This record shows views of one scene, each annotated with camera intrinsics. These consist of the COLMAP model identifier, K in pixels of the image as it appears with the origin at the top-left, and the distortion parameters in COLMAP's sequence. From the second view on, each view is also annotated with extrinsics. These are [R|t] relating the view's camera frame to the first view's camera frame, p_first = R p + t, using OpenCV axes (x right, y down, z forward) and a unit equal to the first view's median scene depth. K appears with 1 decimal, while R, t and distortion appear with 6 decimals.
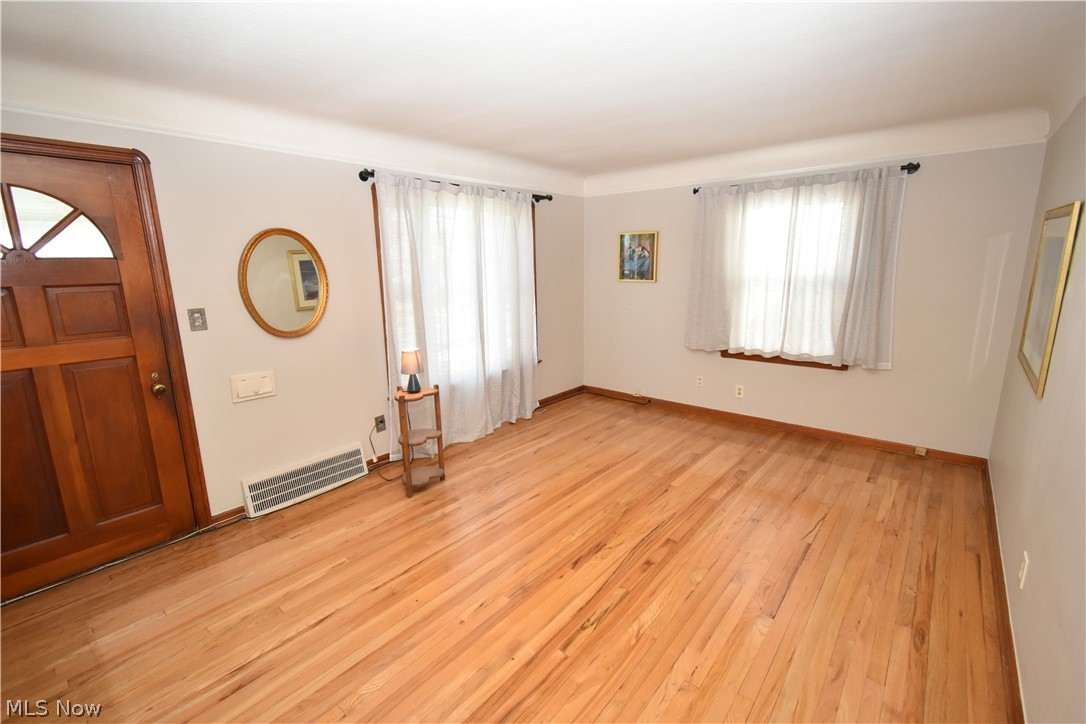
lens RADIAL K [[479.3, 0, 543.5], [0, 479.3, 360.6], [0, 0, 1]] dist [0.002416, -0.002710]
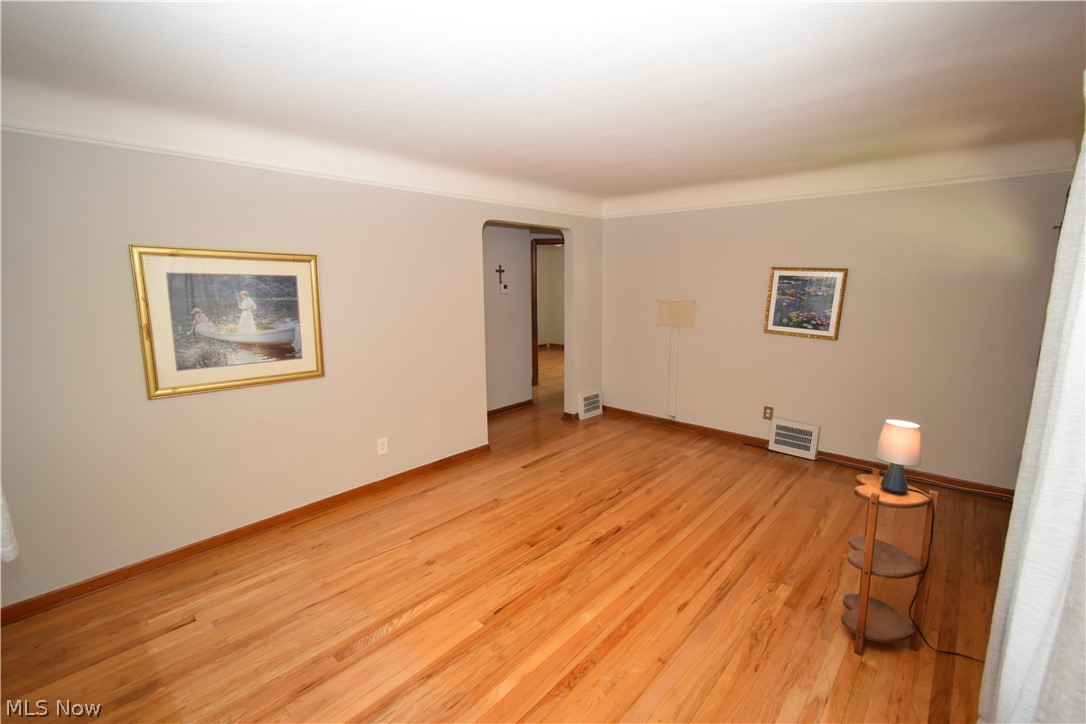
lens RADIAL K [[479.3, 0, 542.9], [0, 479.3, 361.6], [0, 0, 1]] dist [0.002416, -0.002710]
pose [[-0.998907, 0.017104, 0.043500, 0.180061], [0.031944, 0.929204, 0.368184, -0.391780], [-0.034123, 0.369171, -0.928735, 1.802057]]
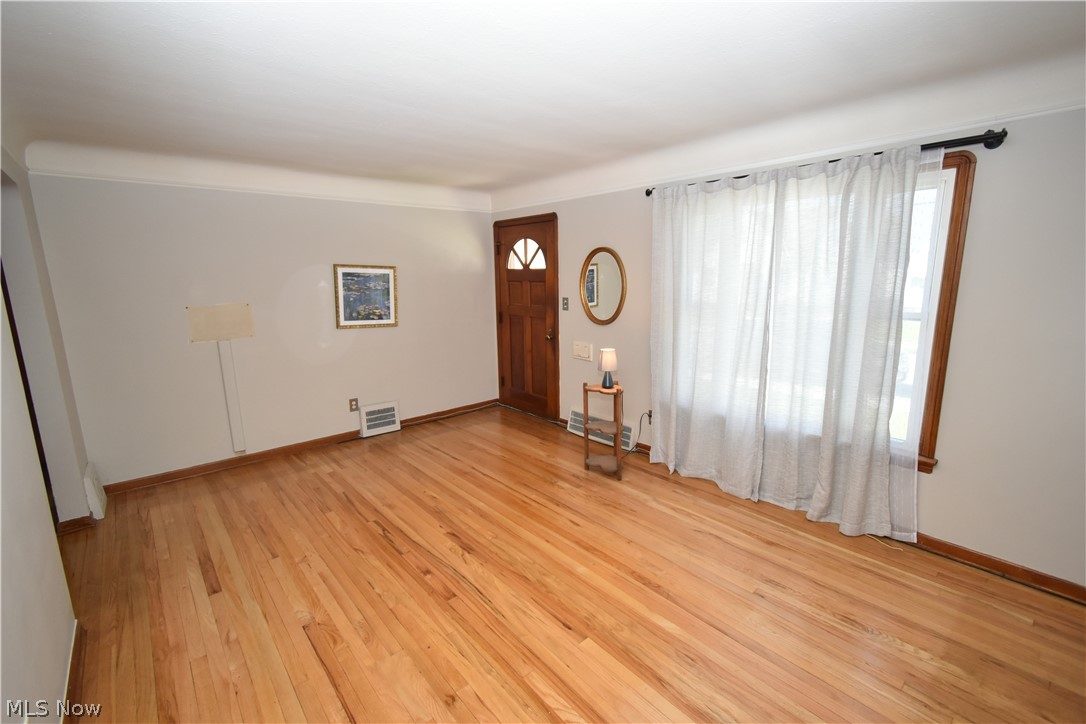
lens RADIAL K [[479.3, 0, 544.4], [0, 479.3, 359.7], [0, 0, 1]] dist [0.002416, -0.002710]
pose [[-0.160692, 0.198394, -0.966860, 0.980001], [-0.184131, 0.956367, 0.226844, -0.265750], [0.969677, 0.214481, -0.117150, 1.146940]]
